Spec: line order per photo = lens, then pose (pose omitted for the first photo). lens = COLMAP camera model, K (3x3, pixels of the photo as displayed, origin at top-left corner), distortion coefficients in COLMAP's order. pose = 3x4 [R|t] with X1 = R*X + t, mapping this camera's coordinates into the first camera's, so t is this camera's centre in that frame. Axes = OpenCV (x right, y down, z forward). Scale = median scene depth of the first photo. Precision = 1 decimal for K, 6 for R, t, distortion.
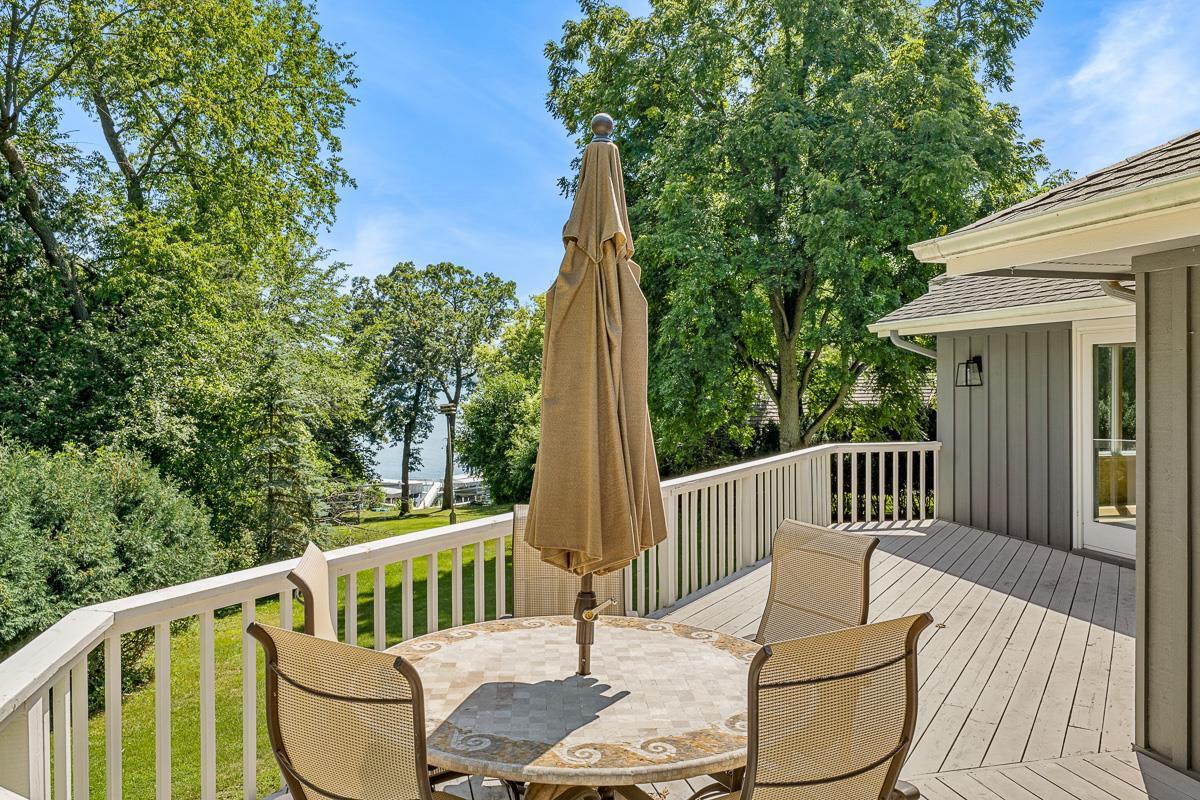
lens RADIAL K [[1160.9, 0, 600.0], [0, 1160.9, 400.0], [0, 0, 1]] dist [-0.000482, -0.009270]
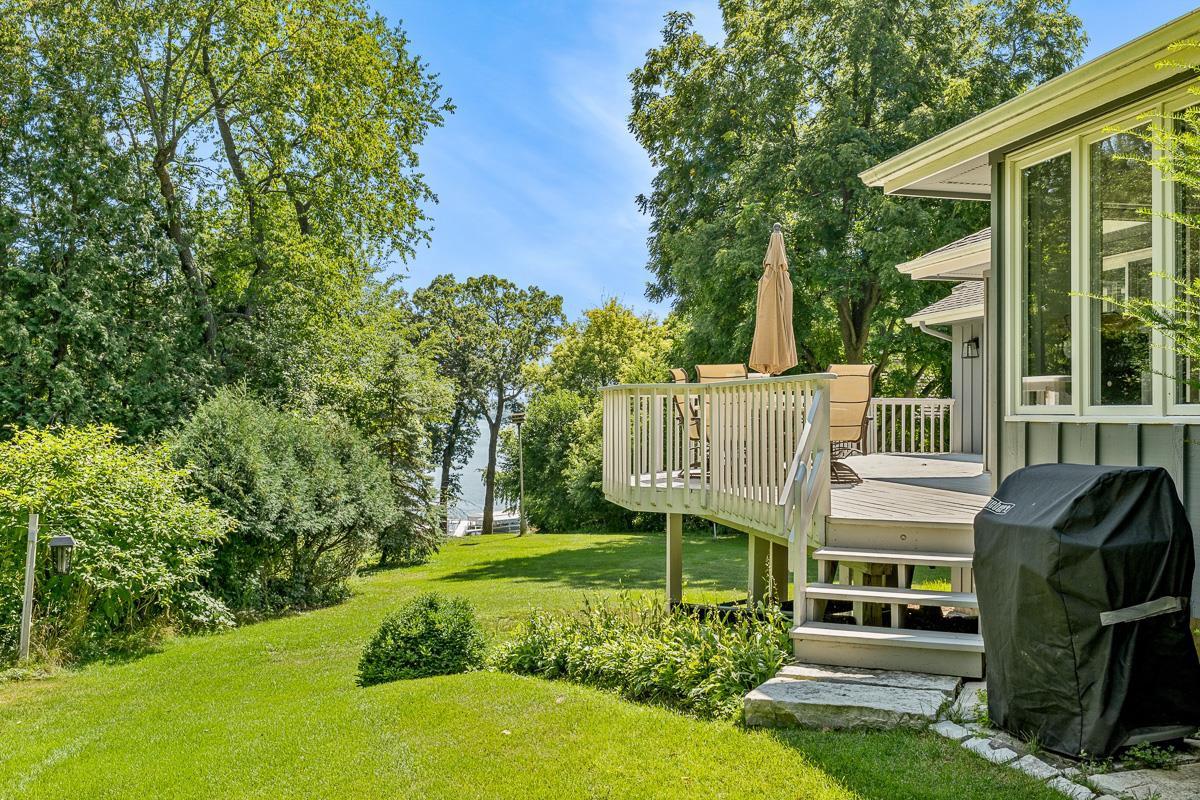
lens RADIAL K [[1255.9, 0, 594.3], [0, 1255.9, 410.0], [0, 0, 1]] dist [-0.009074, -0.015709]
pose [[0.998856, 0.007401, -0.047239, -0.022526], [-0.007922, 0.999910, -0.010852, 0.020293], [0.047154, 0.011214, 0.998825, -0.165475]]
